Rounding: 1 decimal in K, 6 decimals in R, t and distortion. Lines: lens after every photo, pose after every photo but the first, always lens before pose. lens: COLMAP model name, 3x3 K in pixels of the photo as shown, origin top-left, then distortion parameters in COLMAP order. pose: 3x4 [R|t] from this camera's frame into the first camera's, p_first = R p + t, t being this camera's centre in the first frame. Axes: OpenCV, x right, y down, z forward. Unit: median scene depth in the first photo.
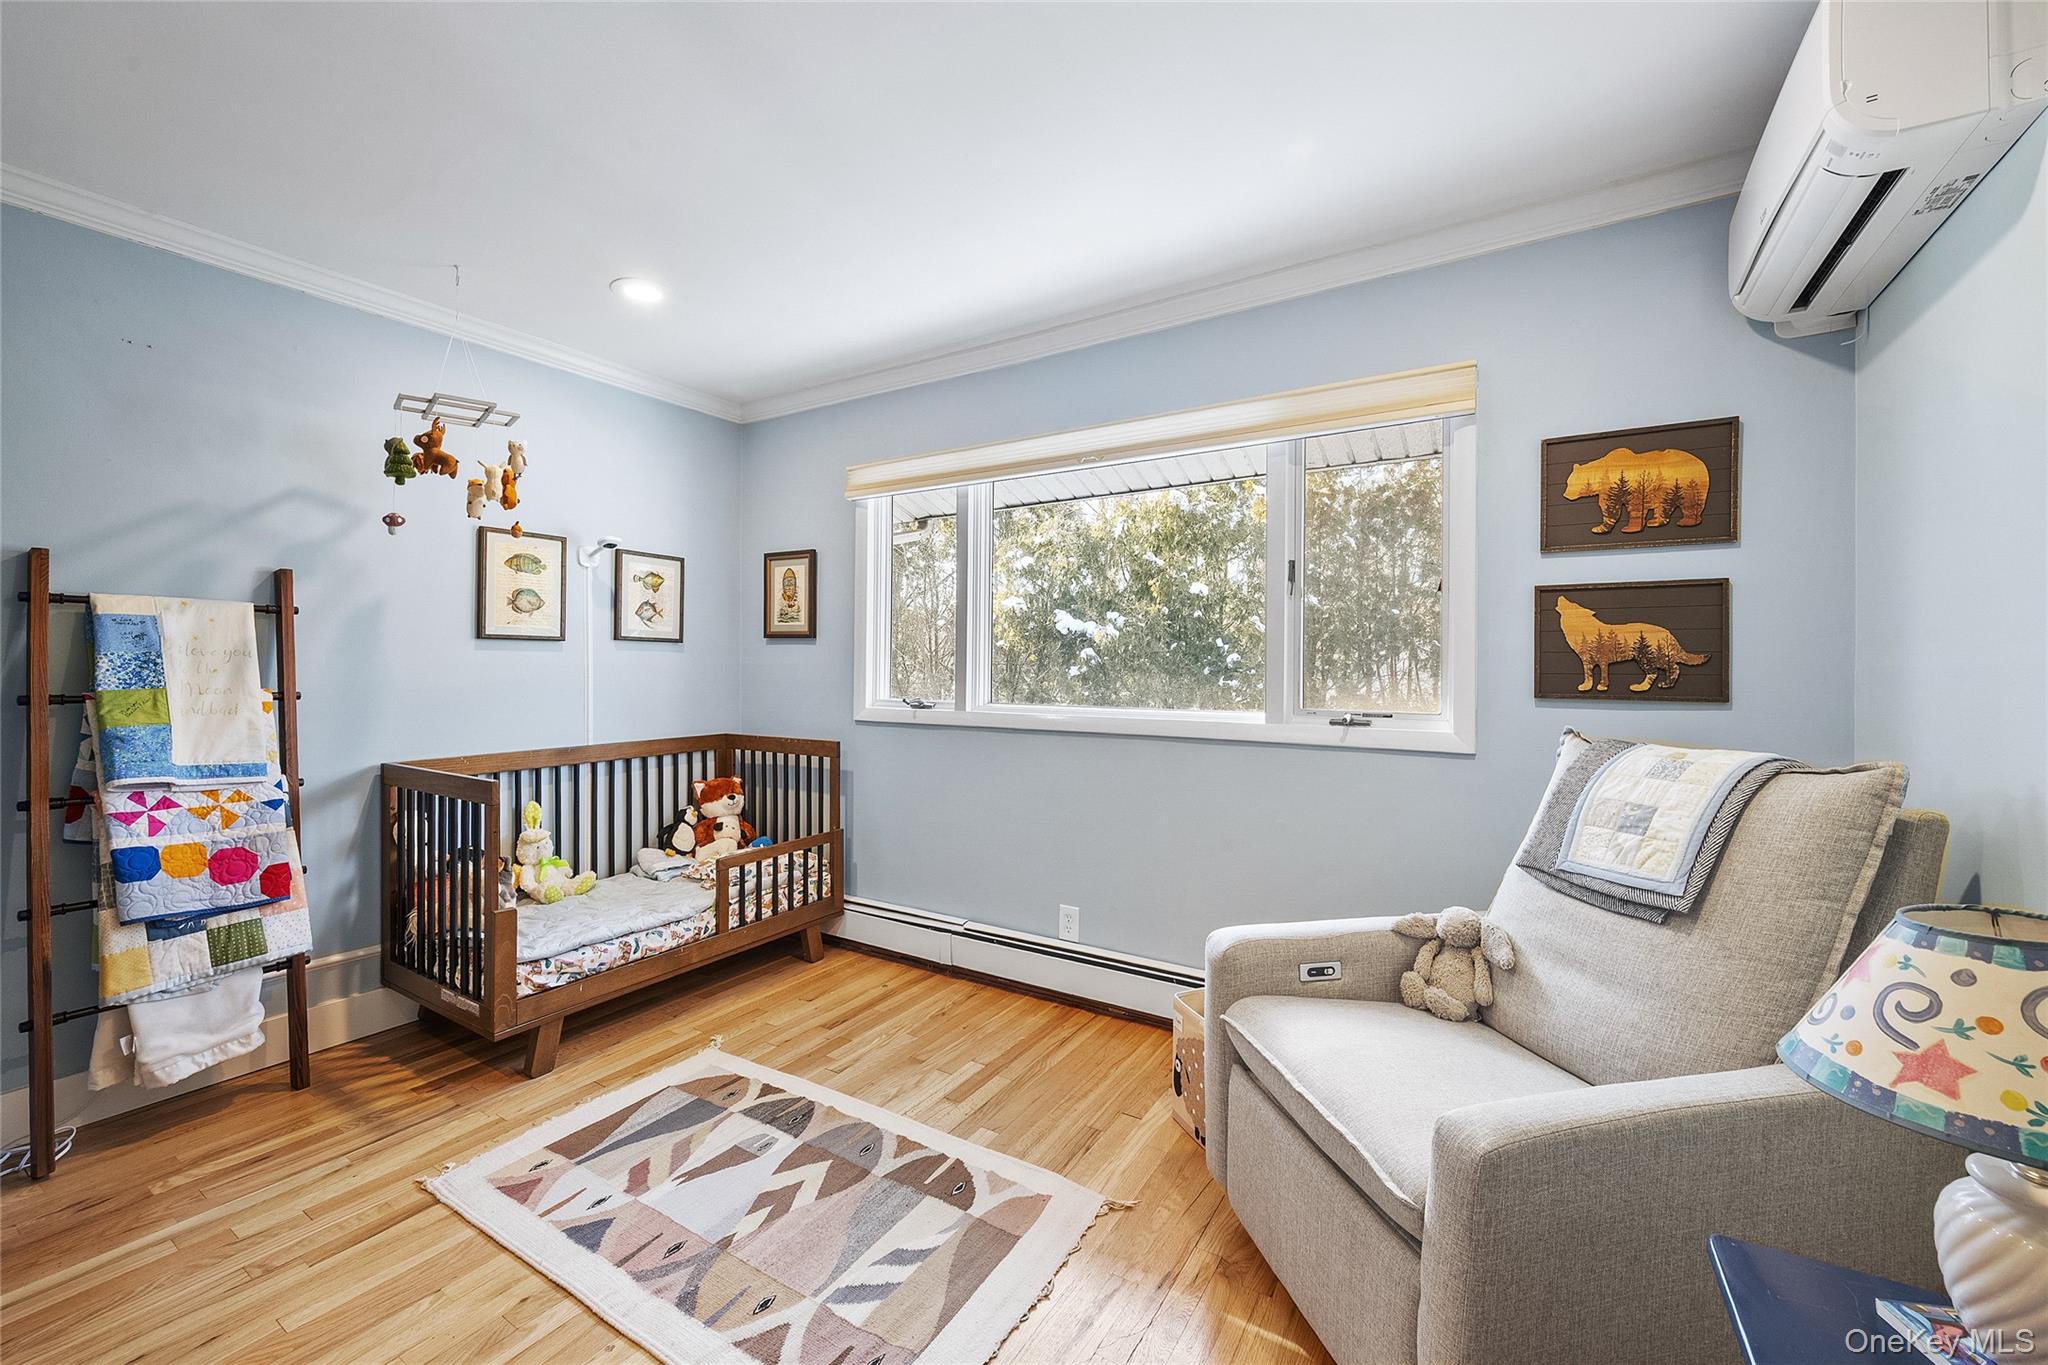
lens RADIAL K [[817.2, 0, 1024.1], [0, 817.2, 675.7], [0, 0, 1]] dist [0.000936, 0.000166]
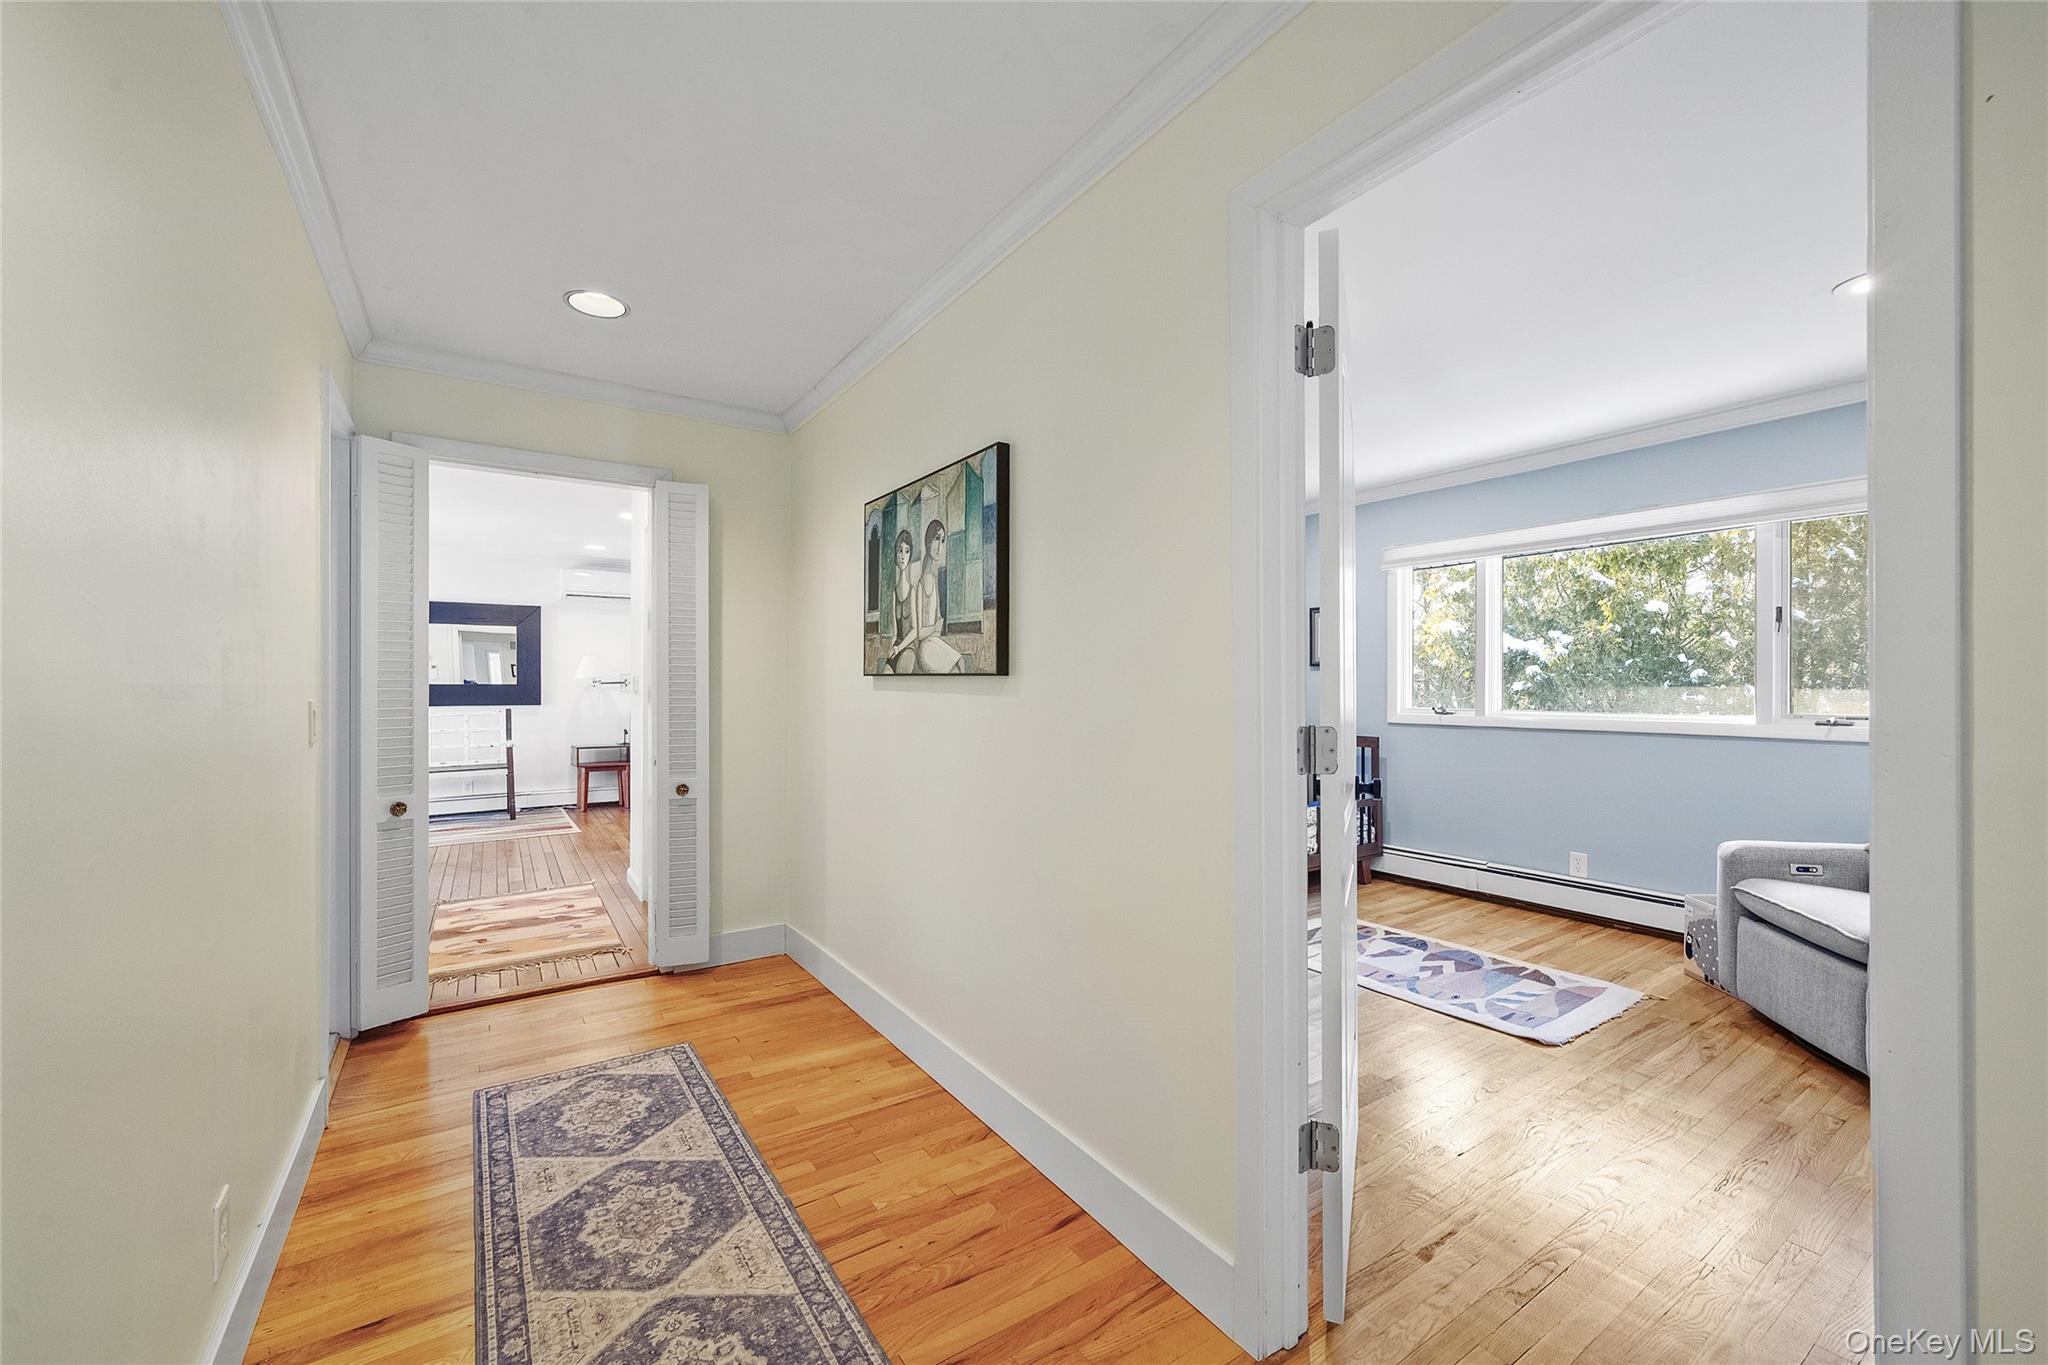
lens RADIAL K [[817.2, 0, 1026.2], [0, 817.2, 690.6], [0, 0, 1]] dist [0.000936, 0.000166]
pose [[0.914147, -0.004552, -0.405357, -0.220627], [0.004103, 0.999990, -0.001978, -0.001943], [0.405361, 0.000145, 0.914156, -0.623368]]
